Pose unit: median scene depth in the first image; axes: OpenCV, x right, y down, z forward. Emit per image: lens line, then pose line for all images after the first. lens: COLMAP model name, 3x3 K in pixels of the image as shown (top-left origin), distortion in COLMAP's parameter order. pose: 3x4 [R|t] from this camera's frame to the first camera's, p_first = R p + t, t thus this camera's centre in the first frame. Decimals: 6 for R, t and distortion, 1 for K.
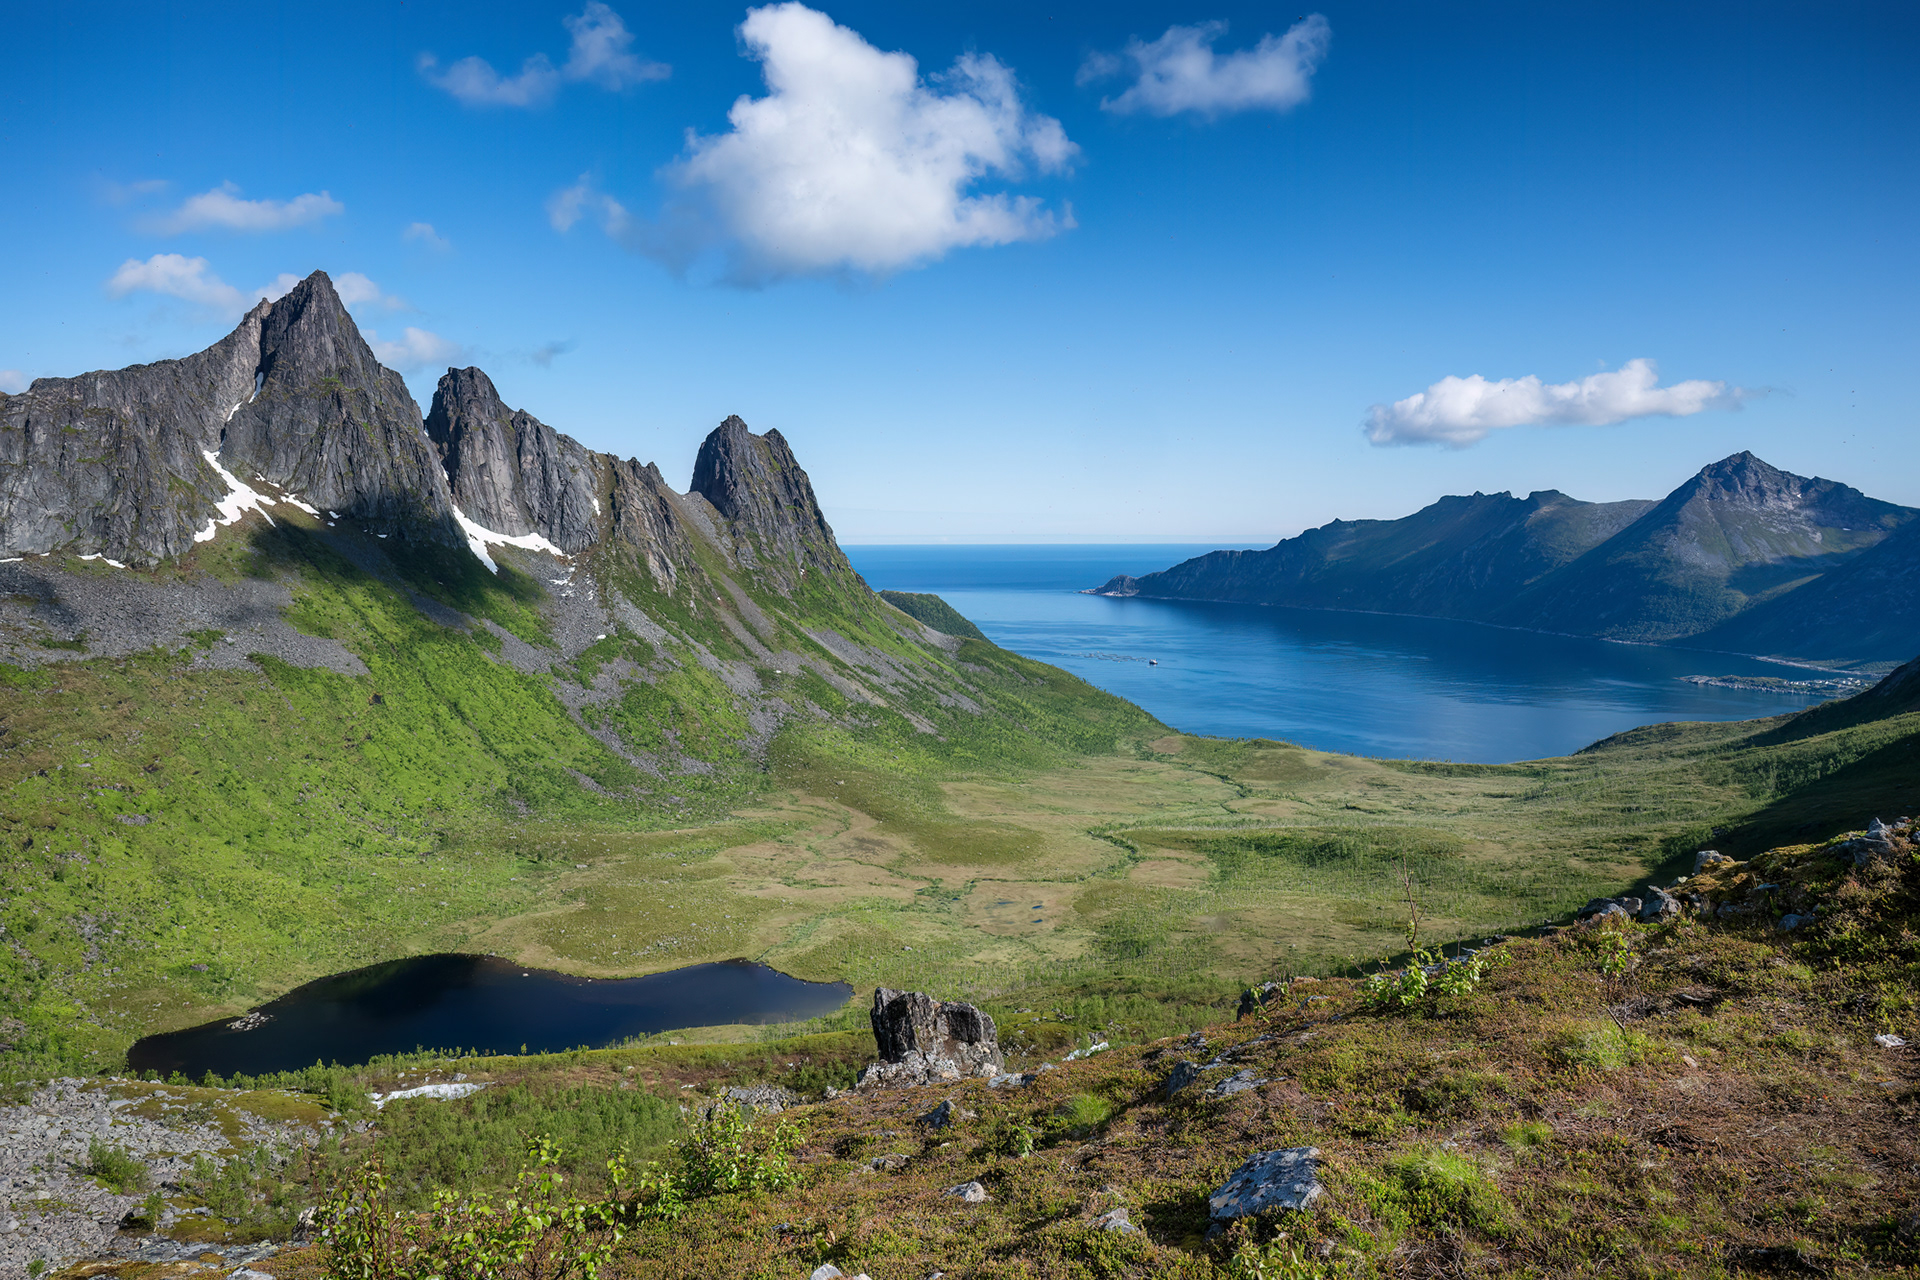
lens RADIAL K [[1323.8, 0, 953.7], [0, 1323.8, 664.9], [0, 0, 1]] dist [0.001311, 0.002718]
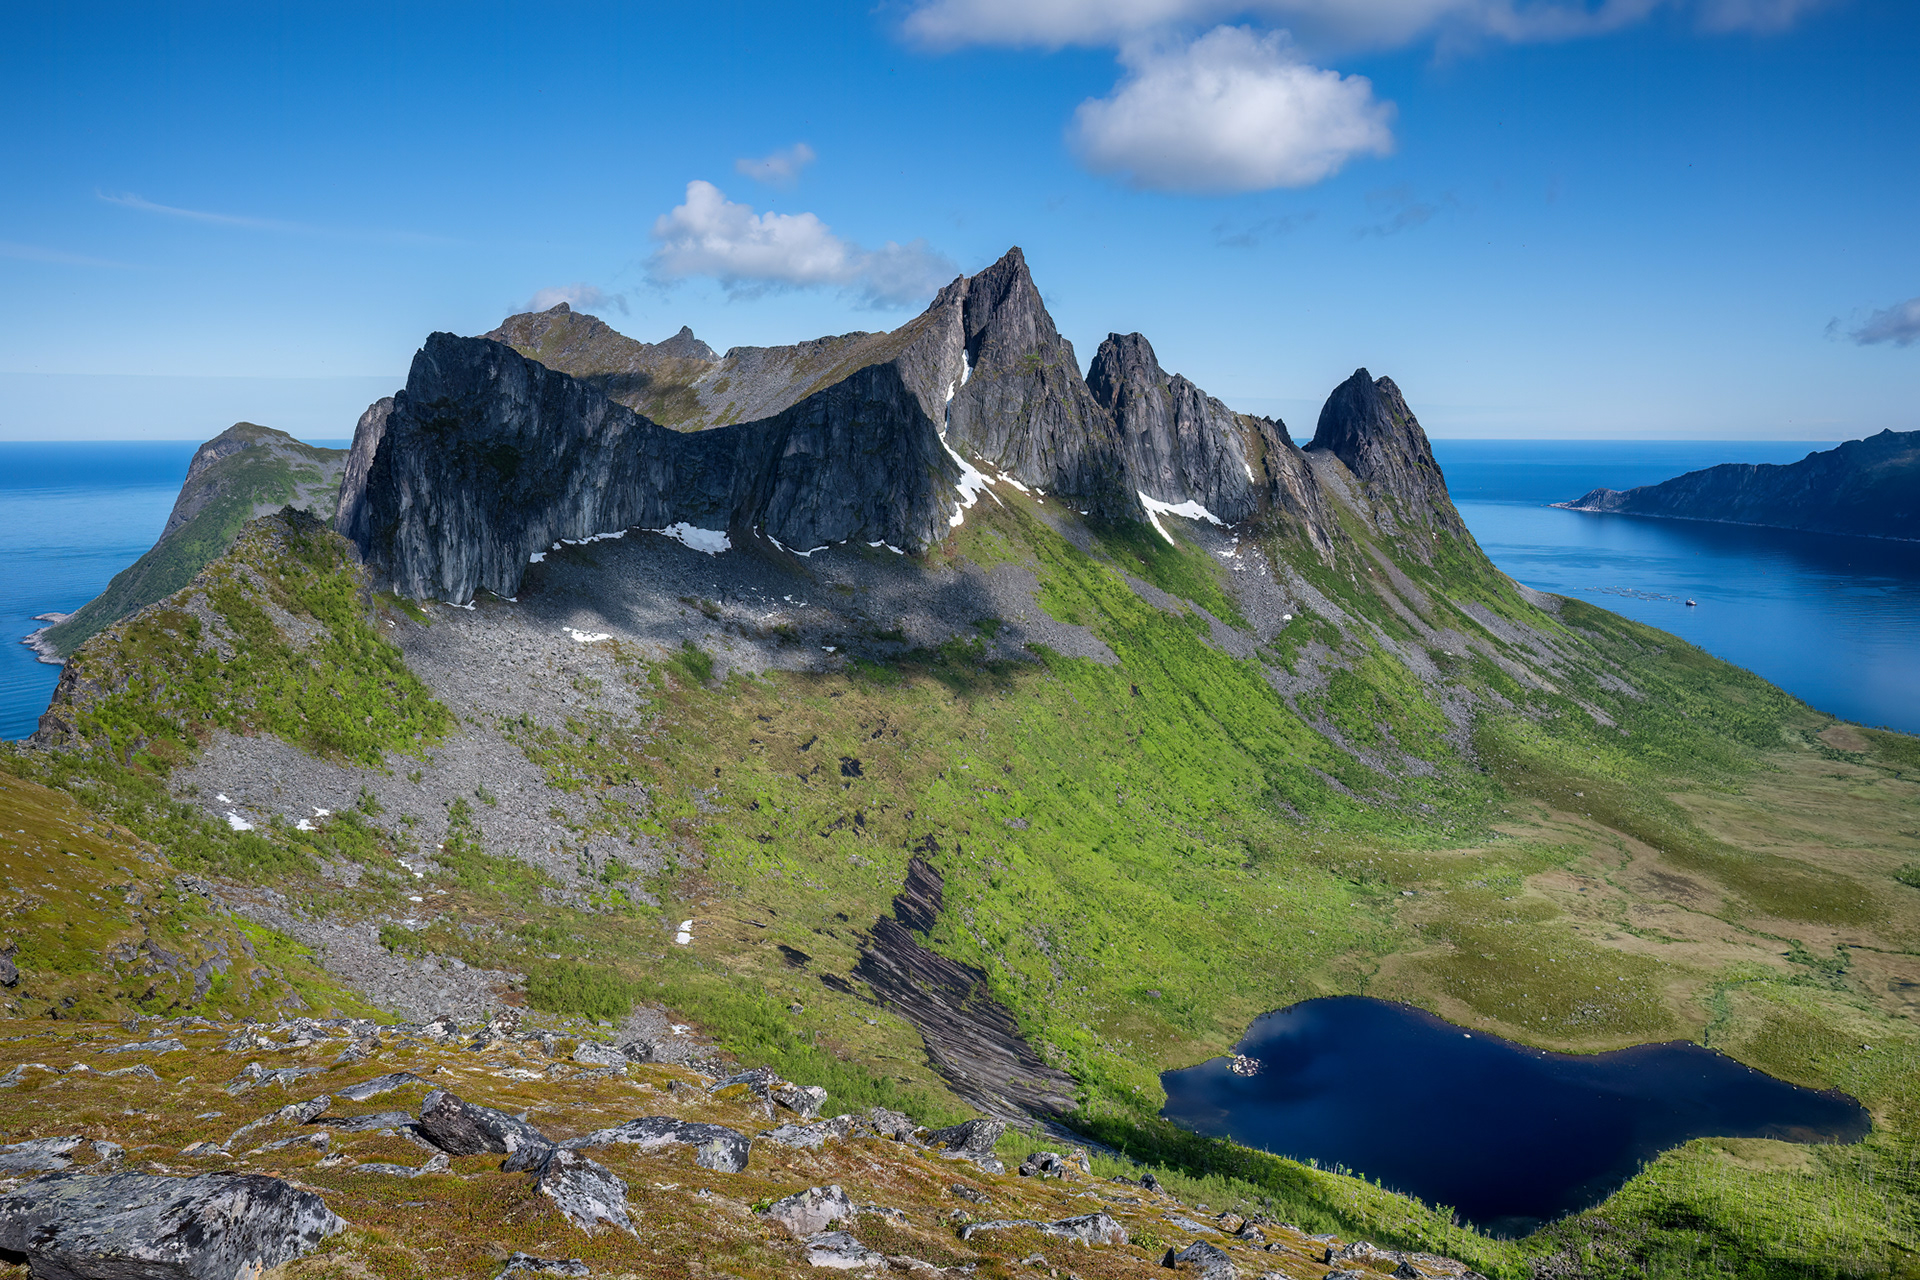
lens RADIAL K [[1323.8, 0, 953.7], [0, 1323.8, 664.9], [0, 0, 1]] dist [0.001311, 0.002718]
pose [[0.961940, 0.055031, -0.267663, -0.230859], [-0.032009, 0.995461, 0.089630, -0.064197], [0.271381, -0.077651, 0.959335, -0.024379]]
